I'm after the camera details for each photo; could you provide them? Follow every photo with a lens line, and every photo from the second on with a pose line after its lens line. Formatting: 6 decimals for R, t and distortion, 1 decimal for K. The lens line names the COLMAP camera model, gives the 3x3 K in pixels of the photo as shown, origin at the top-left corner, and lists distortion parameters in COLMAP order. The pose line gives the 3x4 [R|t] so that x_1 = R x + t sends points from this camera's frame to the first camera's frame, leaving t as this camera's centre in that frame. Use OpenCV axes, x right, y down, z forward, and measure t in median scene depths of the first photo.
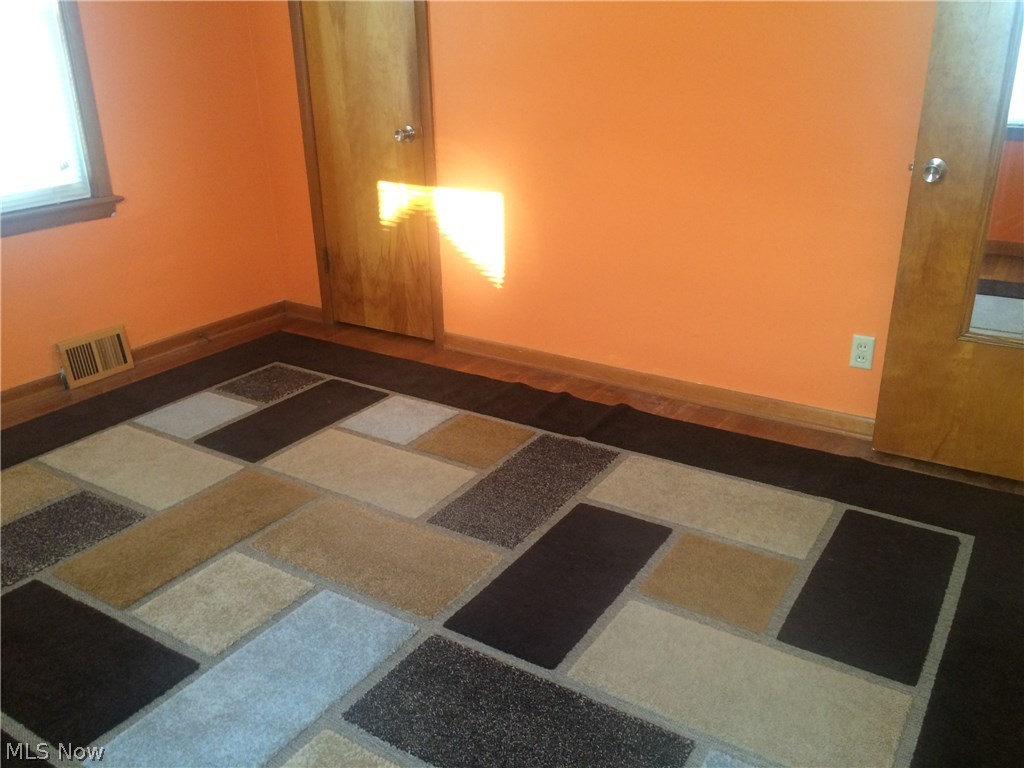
lens RADIAL K [[863.3, 0, 516.3], [0, 863.3, 387.1], [0, 0, 1]] dist [0.070837, -0.083620]
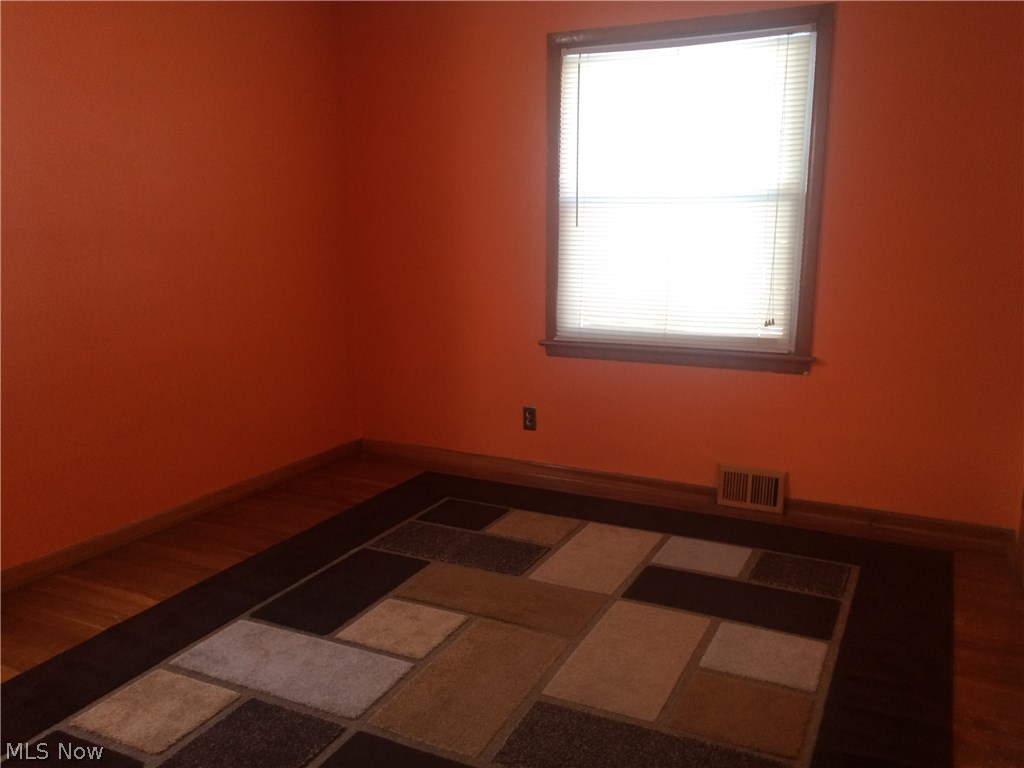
lens RADIAL K [[863.3, 0, 516.5], [0, 863.3, 384.3], [0, 0, 1]] dist [0.070837, -0.083620]
pose [[0.122704, 0.206587, -0.970704, 0.554161], [-0.378579, 0.913879, 0.146638, -0.217224], [0.917399, 0.349495, 0.190346, 0.503694]]
